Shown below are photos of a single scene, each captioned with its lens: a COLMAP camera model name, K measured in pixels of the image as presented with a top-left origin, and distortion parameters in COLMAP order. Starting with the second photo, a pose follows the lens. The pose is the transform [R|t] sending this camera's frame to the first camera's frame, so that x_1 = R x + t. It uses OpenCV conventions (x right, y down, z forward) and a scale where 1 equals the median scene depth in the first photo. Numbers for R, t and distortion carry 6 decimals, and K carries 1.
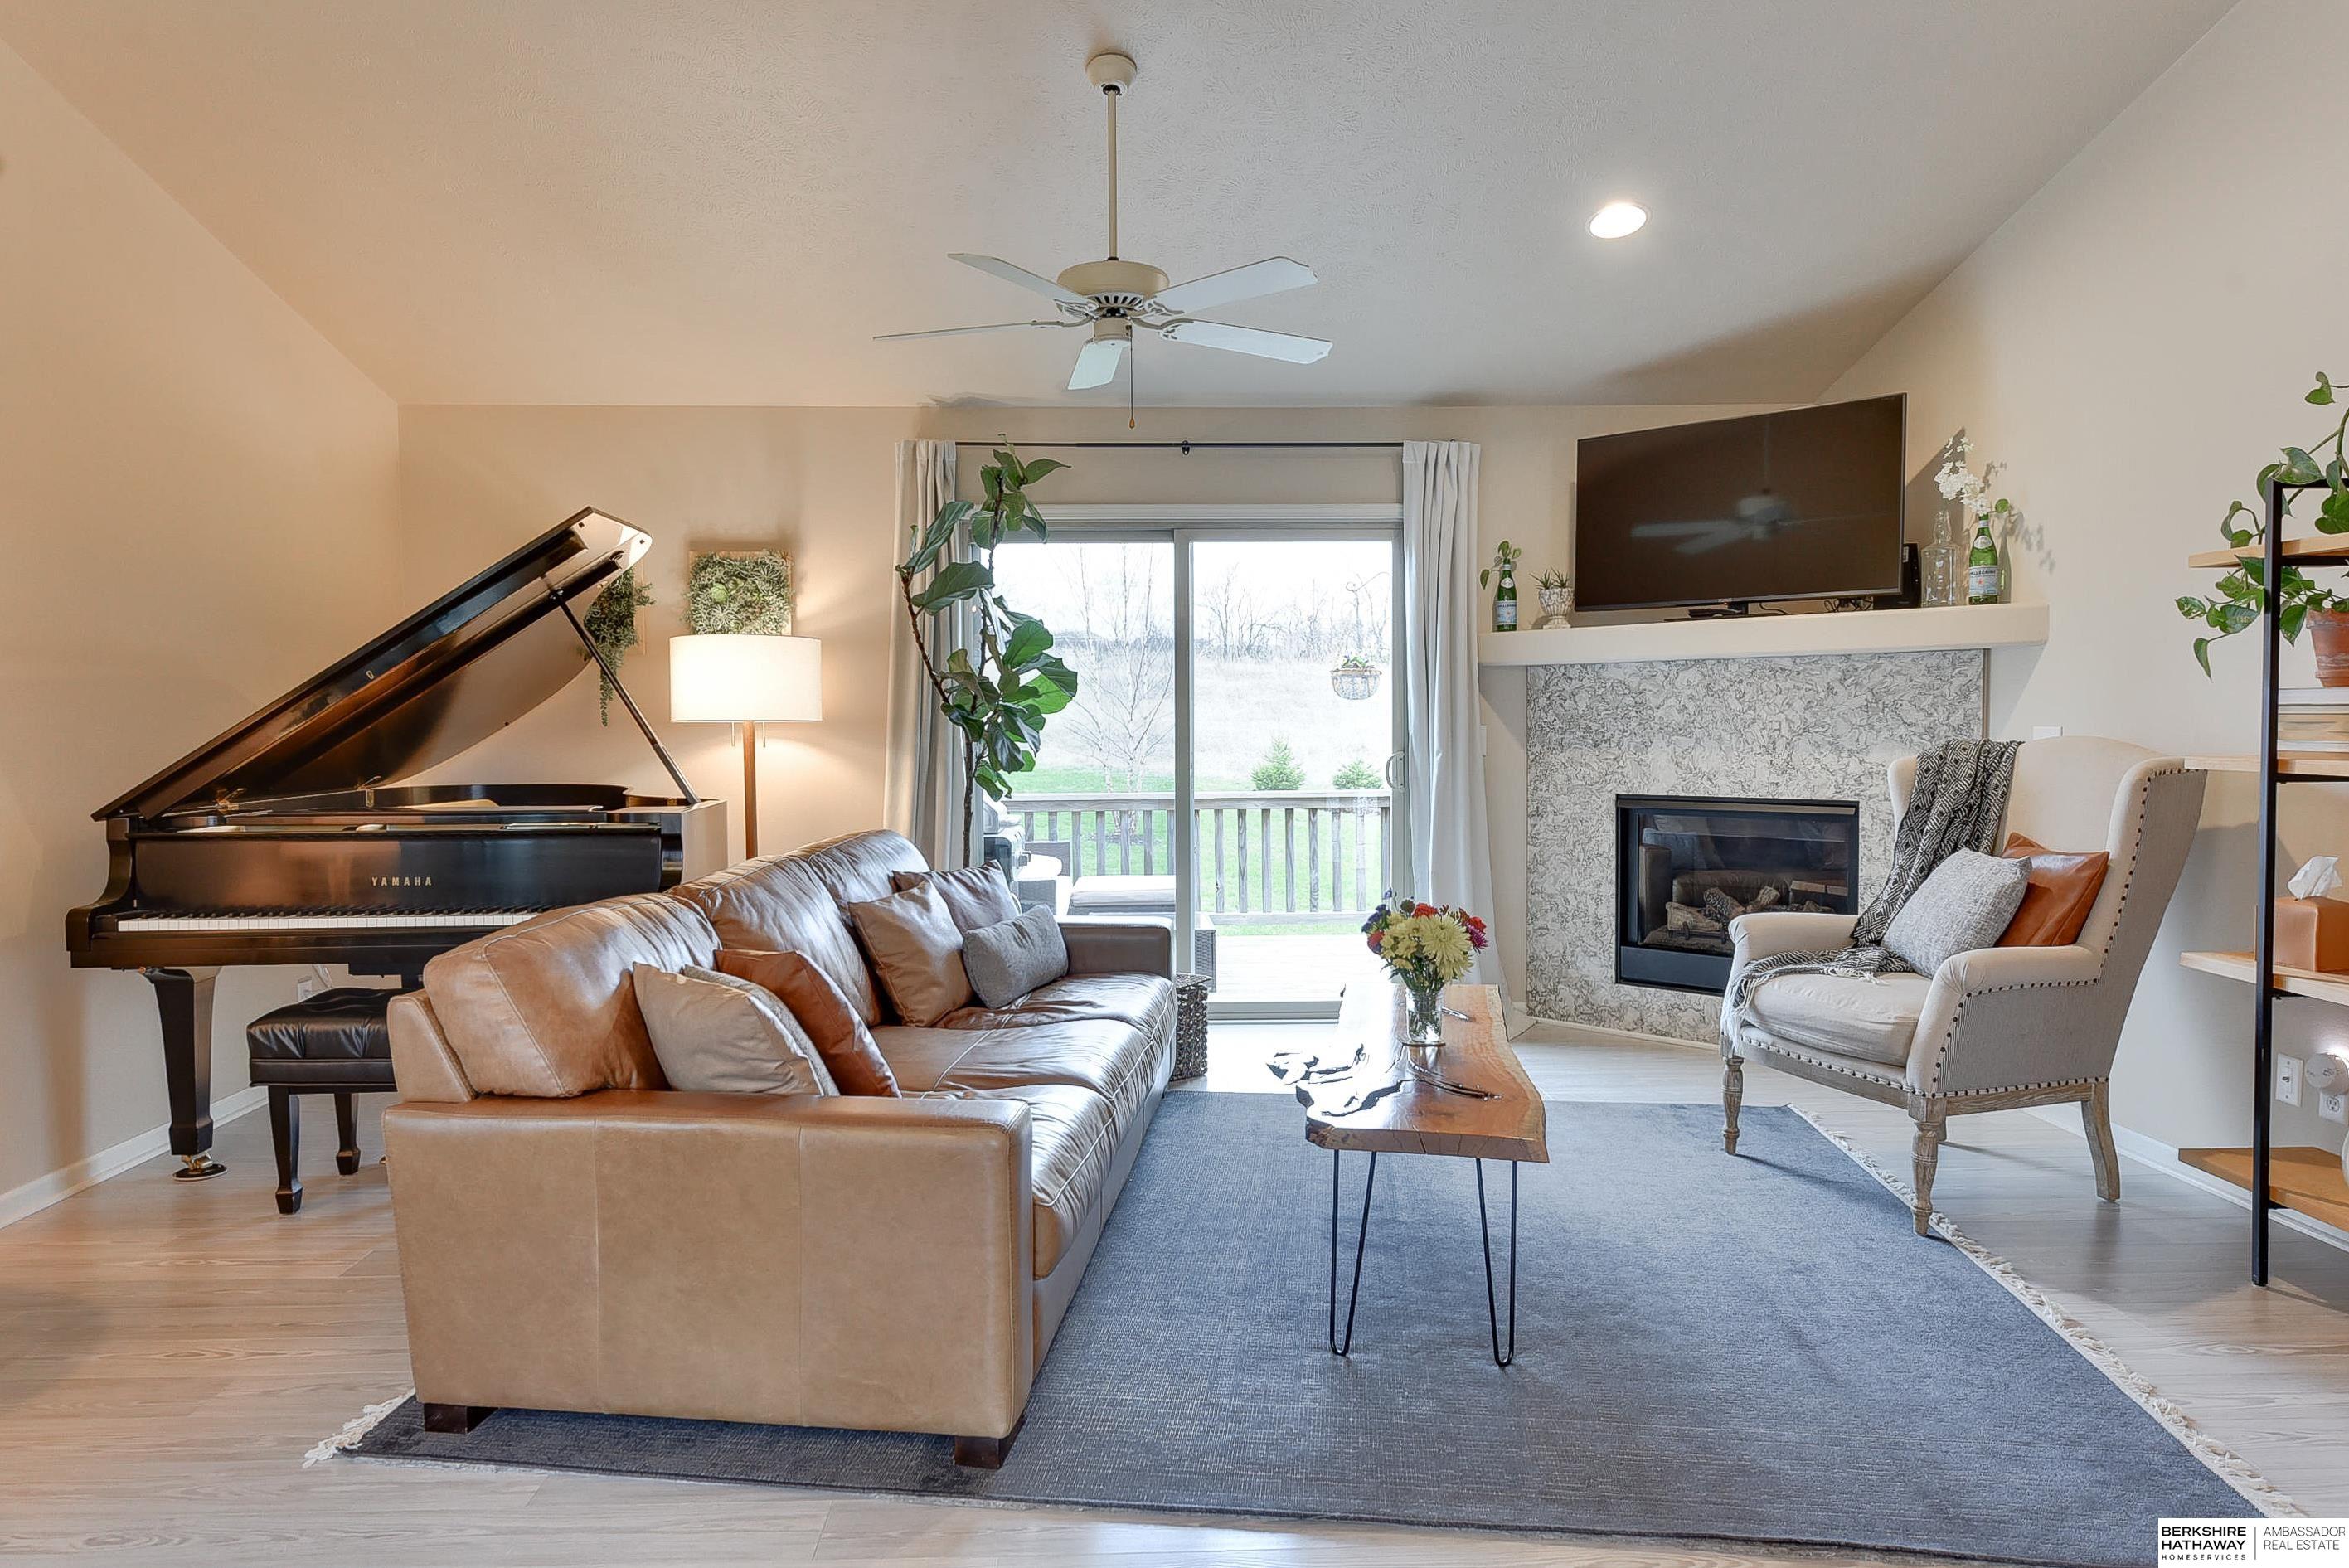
lens RADIAL K [[1345.3, 0, 1174.5], [0, 1345.3, 784.0], [0, 0, 1]] dist [0.002275, 0.000565]
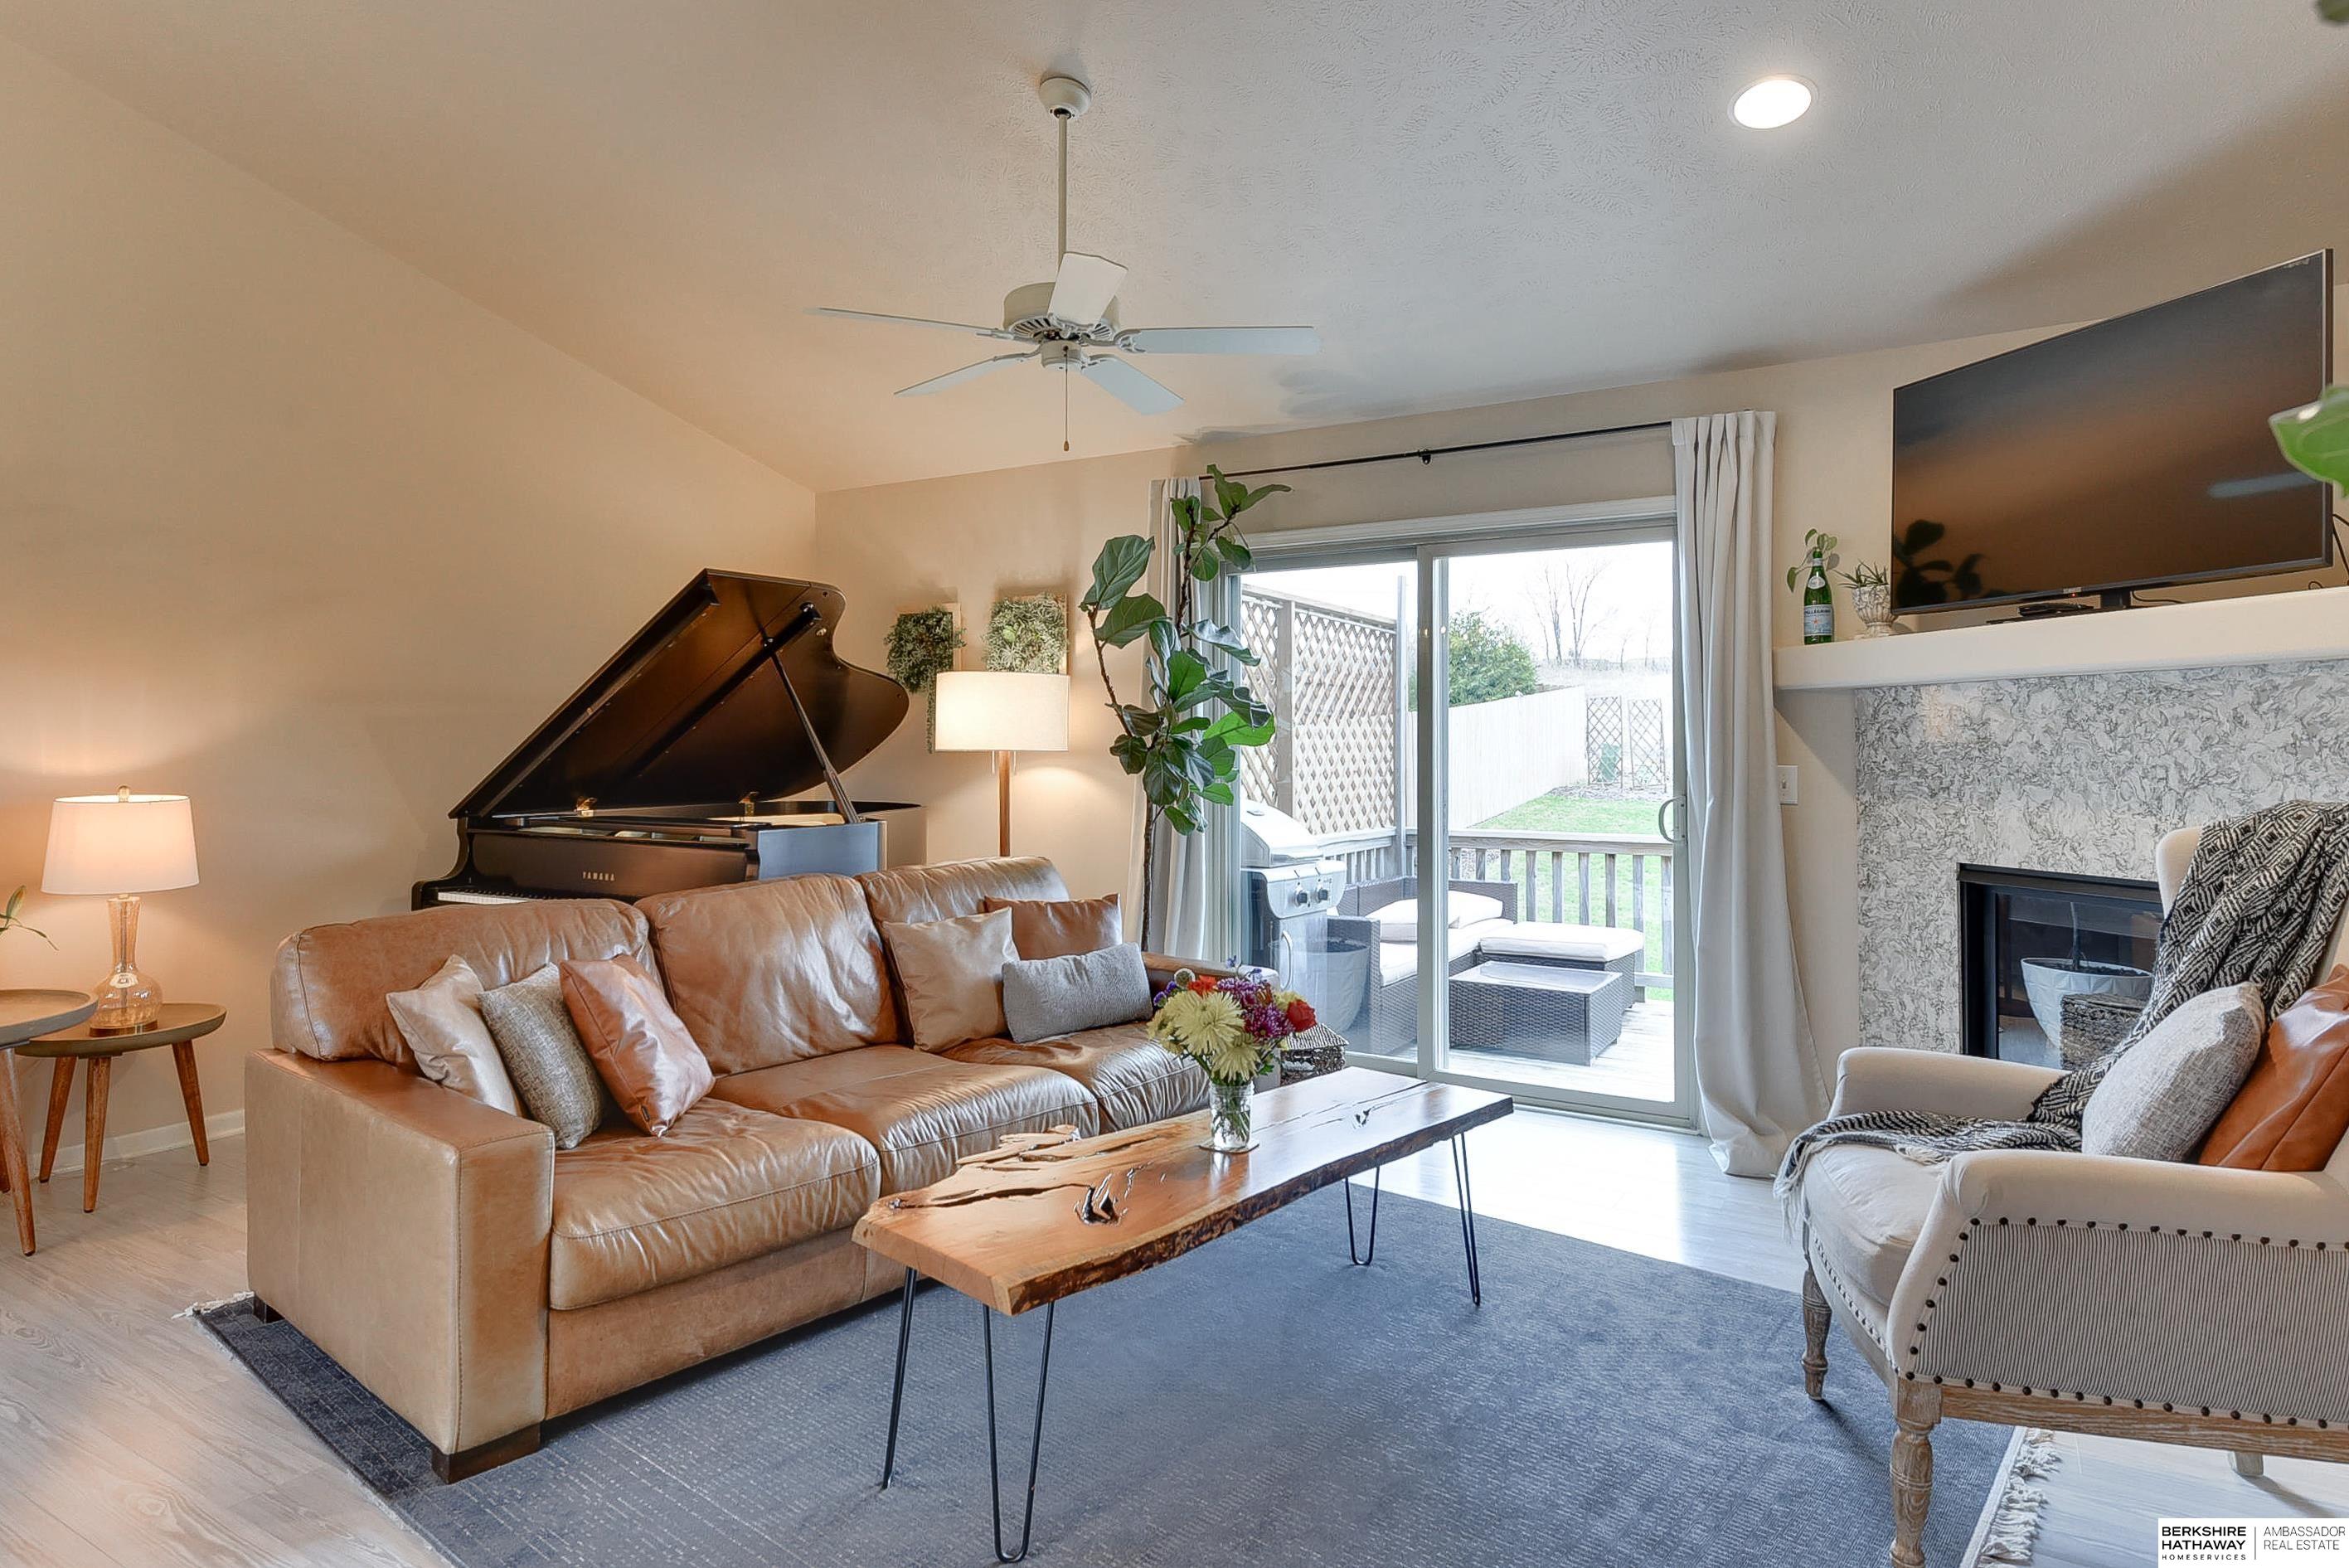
lens RADIAL K [[1315.1, 0, 1174.6], [0, 1315.1, 737.2], [0, 0, 1]] dist [0.002344, -0.001027]
pose [[0.841807, 0.004581, -0.539760, 0.363529], [-0.034919, 0.998332, -0.045986, -0.013114], [0.538649, 0.057559, 0.840562, 0.176004]]
